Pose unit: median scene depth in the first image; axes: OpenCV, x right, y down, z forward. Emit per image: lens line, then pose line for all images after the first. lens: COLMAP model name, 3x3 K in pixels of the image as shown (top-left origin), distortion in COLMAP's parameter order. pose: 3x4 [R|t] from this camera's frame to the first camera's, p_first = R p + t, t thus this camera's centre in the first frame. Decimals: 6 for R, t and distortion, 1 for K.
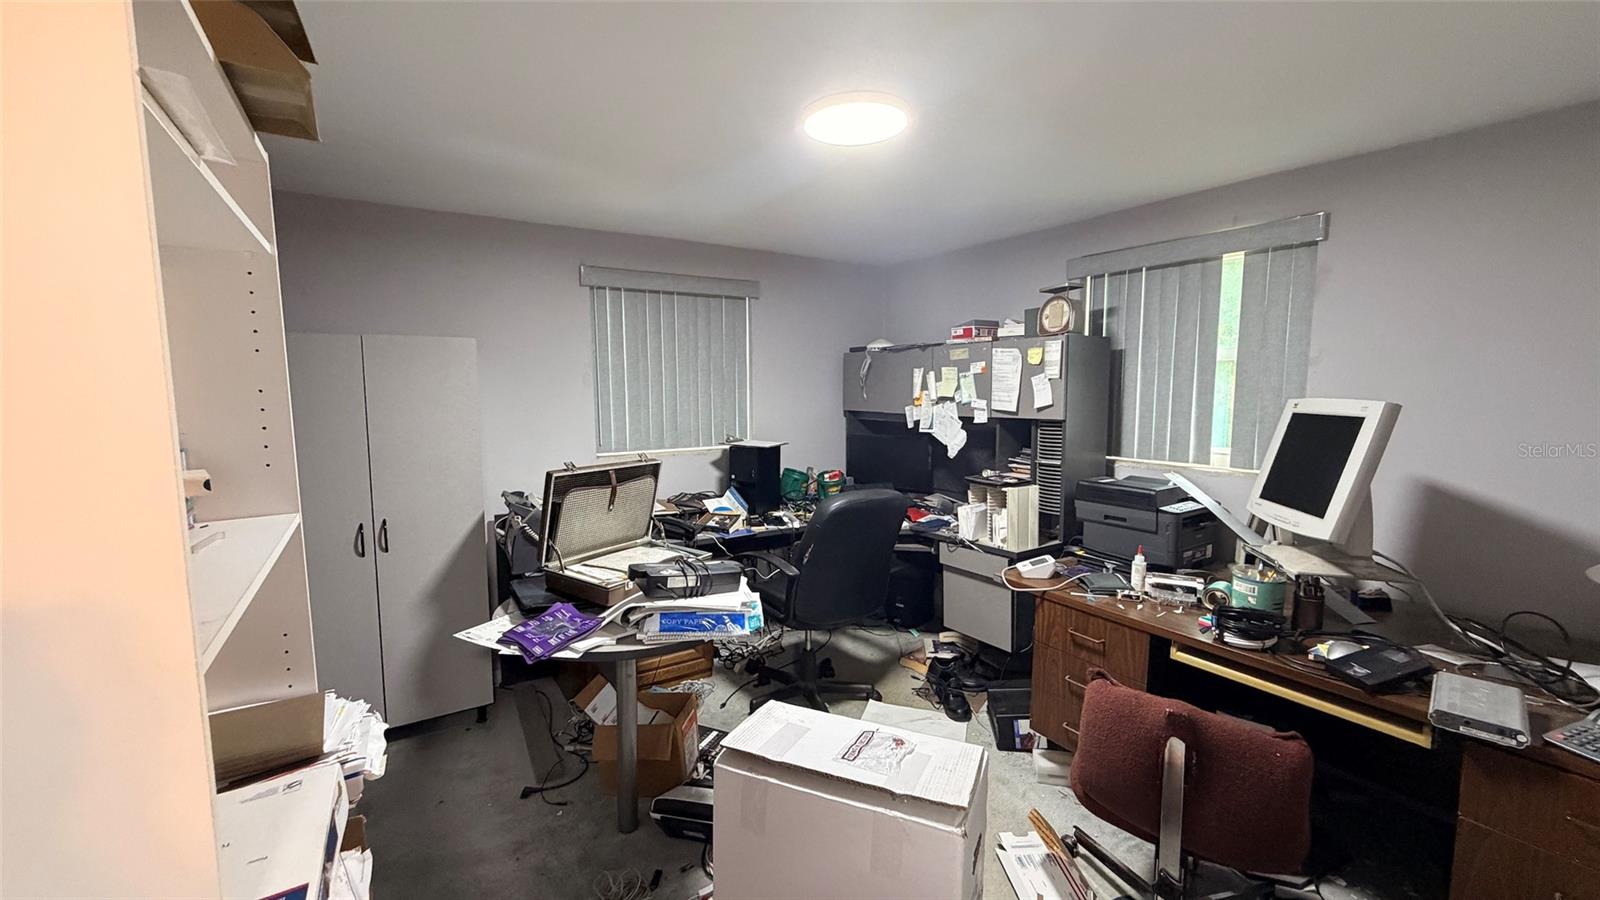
lens RADIAL K [[644.6, 0, 792.7], [0, 644.6, 452.2], [0, 0, 1]] dist [-0.002835, -0.000952]
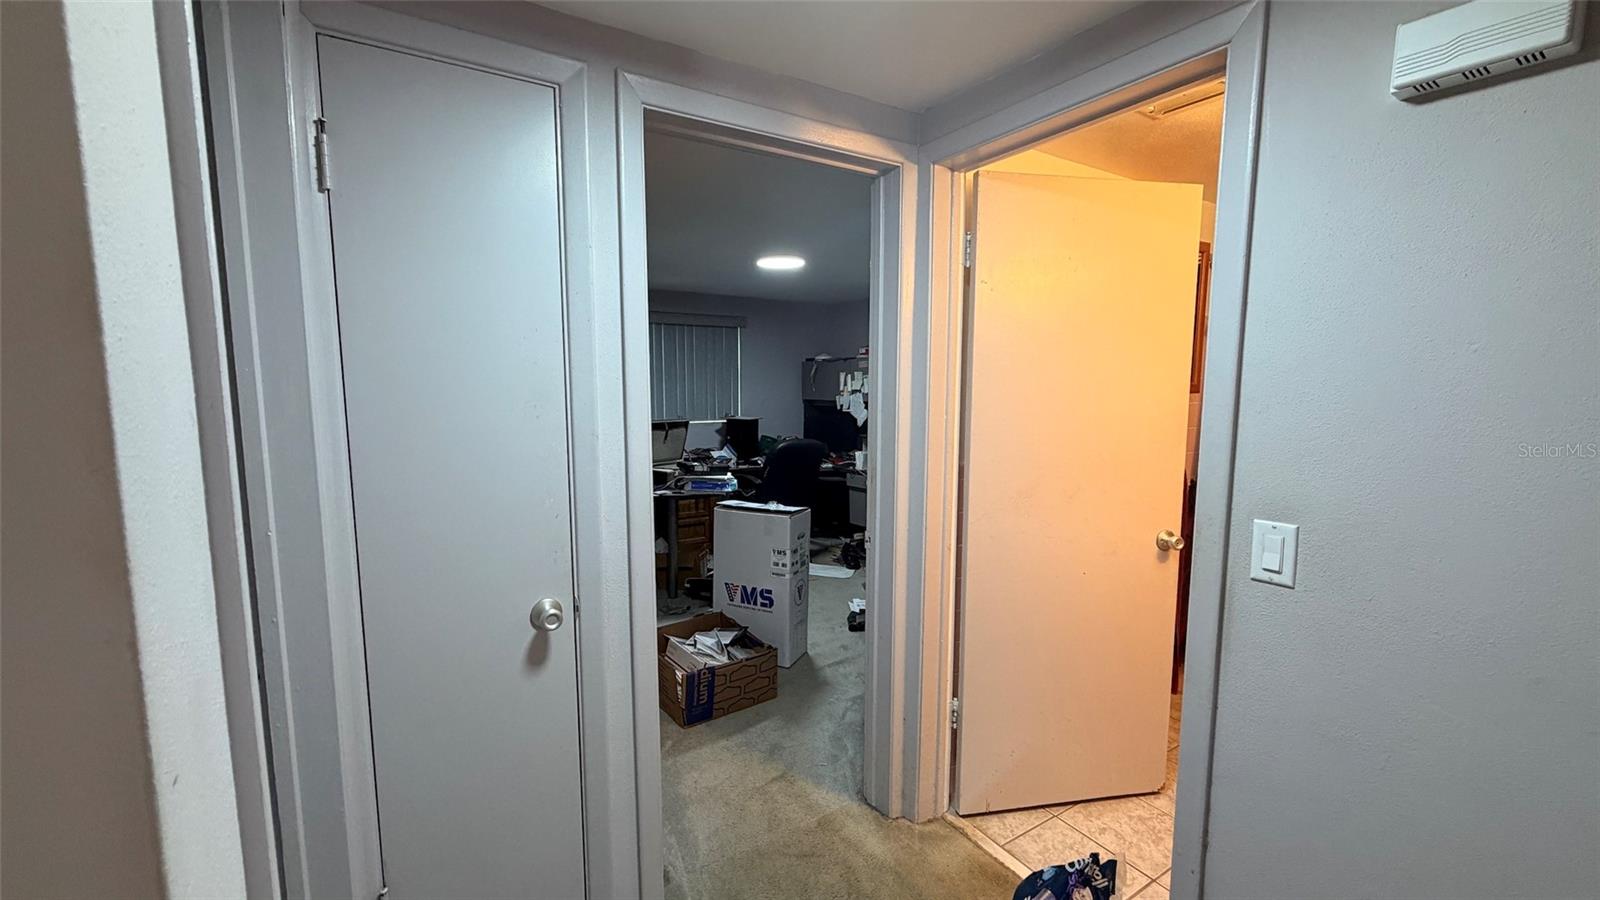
lens RADIAL K [[644.6, 0, 792.7], [0, 644.6, 452.2], [0, 0, 1]] dist [-0.002835, -0.000952]
pose [[0.999934, 0.007738, -0.008447, 0.086039], [-0.007733, 0.999970, 0.000678, 0.073392], [0.008452, -0.000613, 0.999964, -0.647800]]
